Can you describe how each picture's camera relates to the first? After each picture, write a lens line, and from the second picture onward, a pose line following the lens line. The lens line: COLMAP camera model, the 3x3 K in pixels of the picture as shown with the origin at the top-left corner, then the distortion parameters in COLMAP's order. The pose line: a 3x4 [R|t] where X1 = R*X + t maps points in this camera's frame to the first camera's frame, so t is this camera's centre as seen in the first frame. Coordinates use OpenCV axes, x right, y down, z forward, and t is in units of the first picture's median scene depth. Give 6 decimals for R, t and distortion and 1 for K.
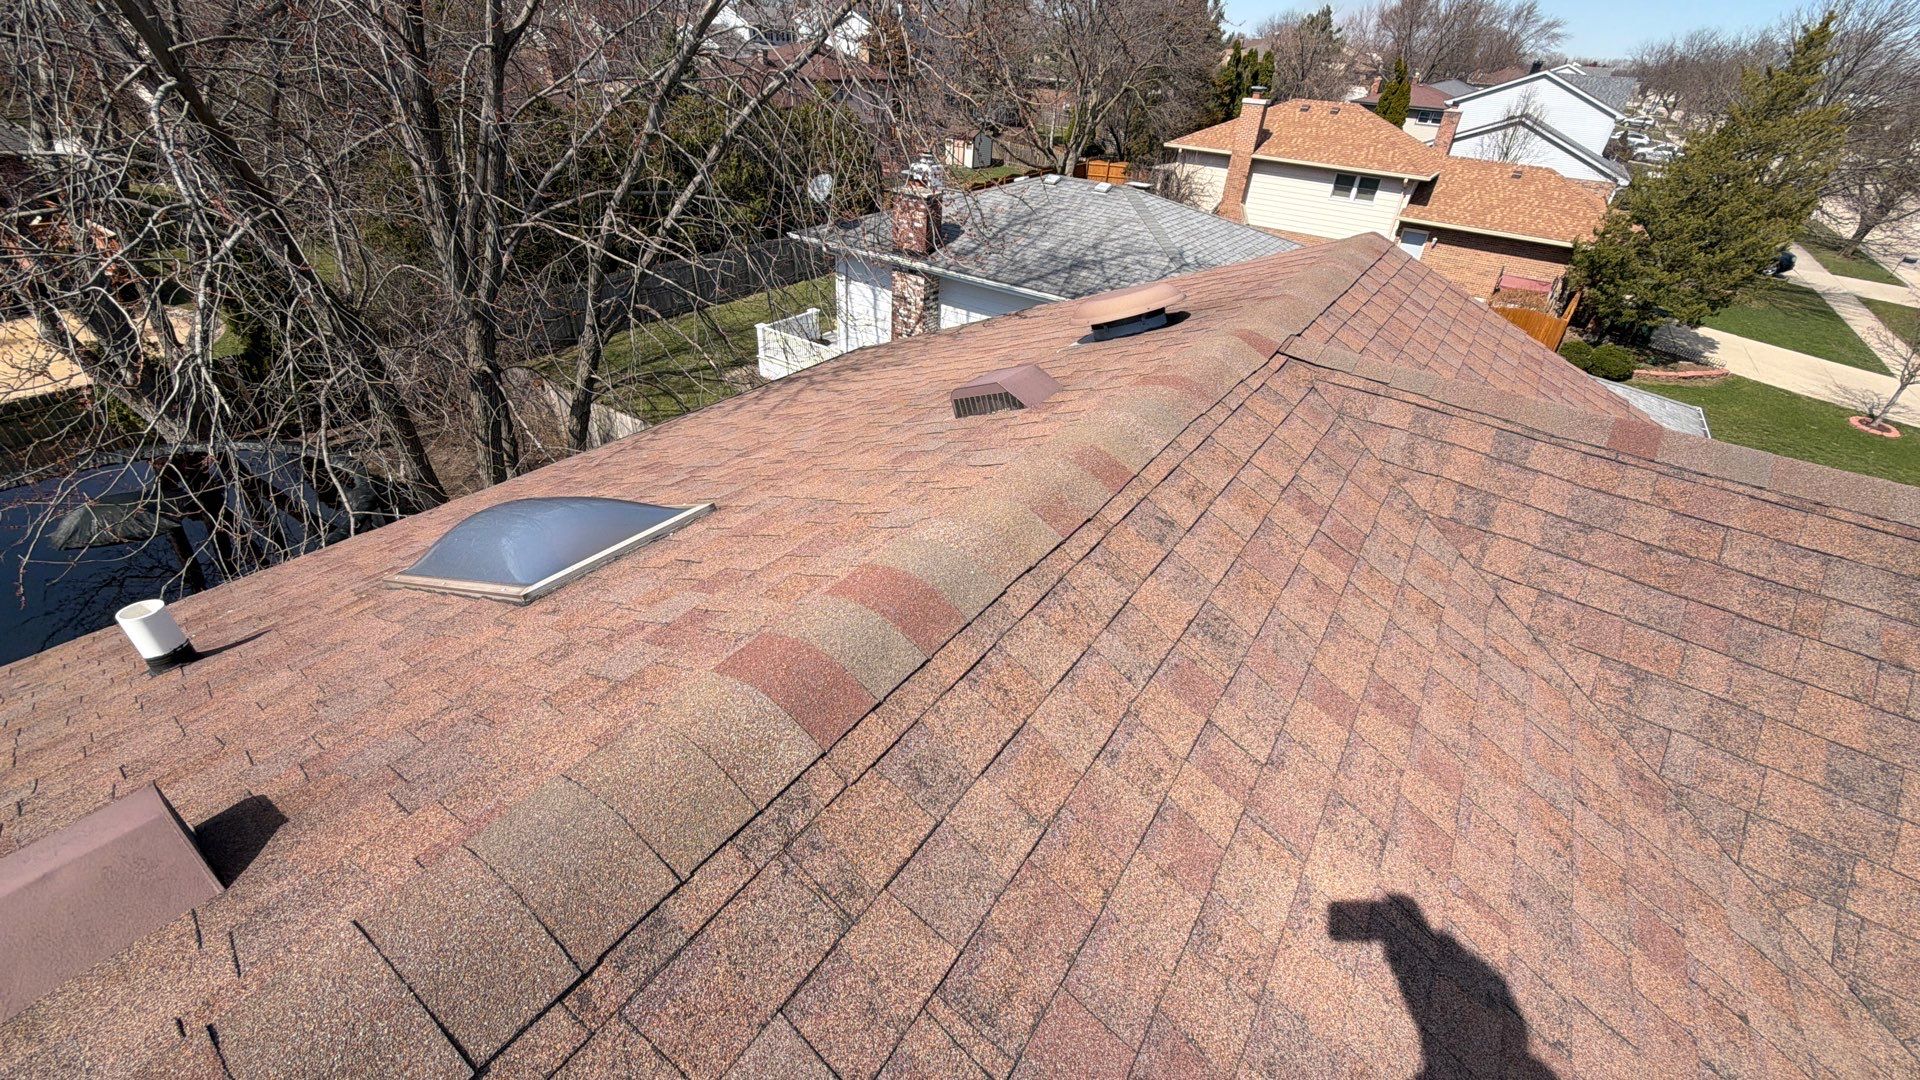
lens RADIAL K [[772.4, 0, 960.0], [0, 772.4, 540.0], [0, 0, 1]] dist [-0.001181, -0.000194]
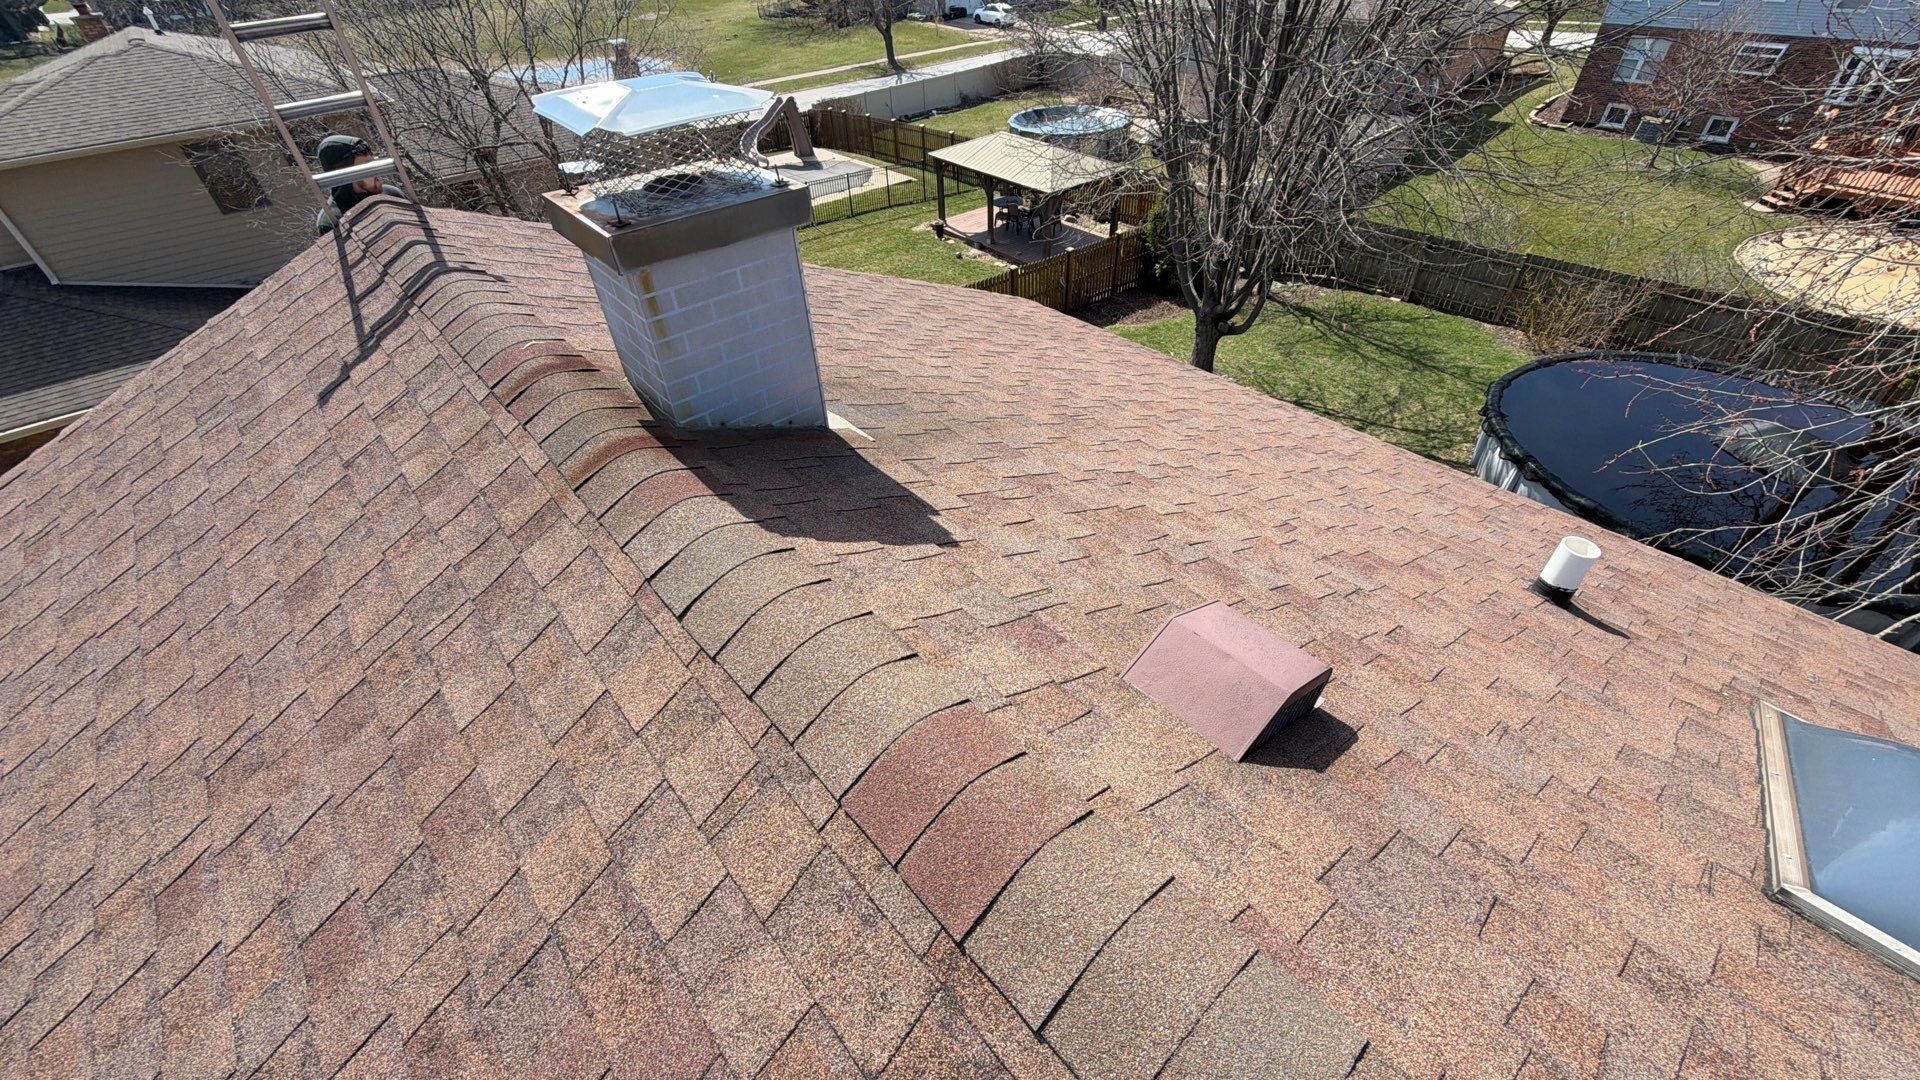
lens RADIAL K [[772.4, 0, 960.0], [0, 772.4, 540.0], [0, 0, 1]] dist [-0.001181, -0.000194]
pose [[-0.230510, 0.590019, -0.773784, -0.063541], [-0.512266, 0.602506, 0.612021, -0.149790], [0.827314, 0.537461, 0.163363, 0.137750]]
